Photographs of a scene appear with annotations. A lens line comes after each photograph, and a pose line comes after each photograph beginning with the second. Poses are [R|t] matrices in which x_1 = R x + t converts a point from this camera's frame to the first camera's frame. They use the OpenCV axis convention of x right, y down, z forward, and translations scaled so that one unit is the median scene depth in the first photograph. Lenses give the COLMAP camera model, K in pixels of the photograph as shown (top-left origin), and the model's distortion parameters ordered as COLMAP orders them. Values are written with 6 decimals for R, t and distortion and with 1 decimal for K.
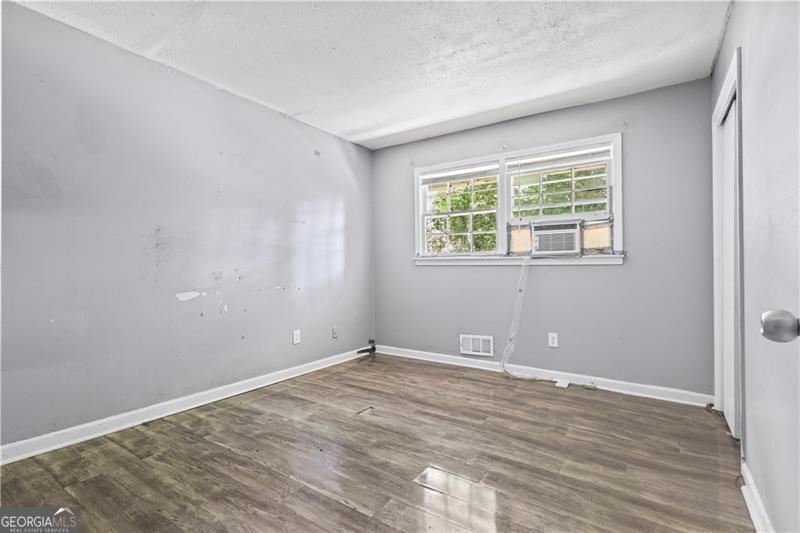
lens RADIAL K [[379.3, 0, 395.6], [0, 379.3, 262.9], [0, 0, 1]] dist [0.001250, 0.000065]
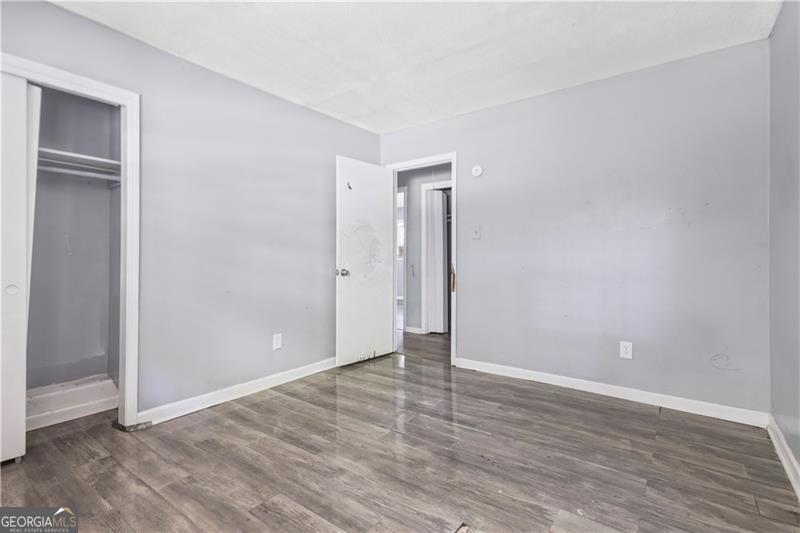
lens RADIAL K [[379.3, 0, 395.6], [0, 379.3, 262.9], [0, 0, 1]] dist [0.001250, 0.000065]
pose [[-0.999062, -0.001661, 0.043270, -0.018403], [-0.001974, 0.999972, -0.007201, 0.013774], [-0.043257, -0.007280, -0.999037, 1.929363]]
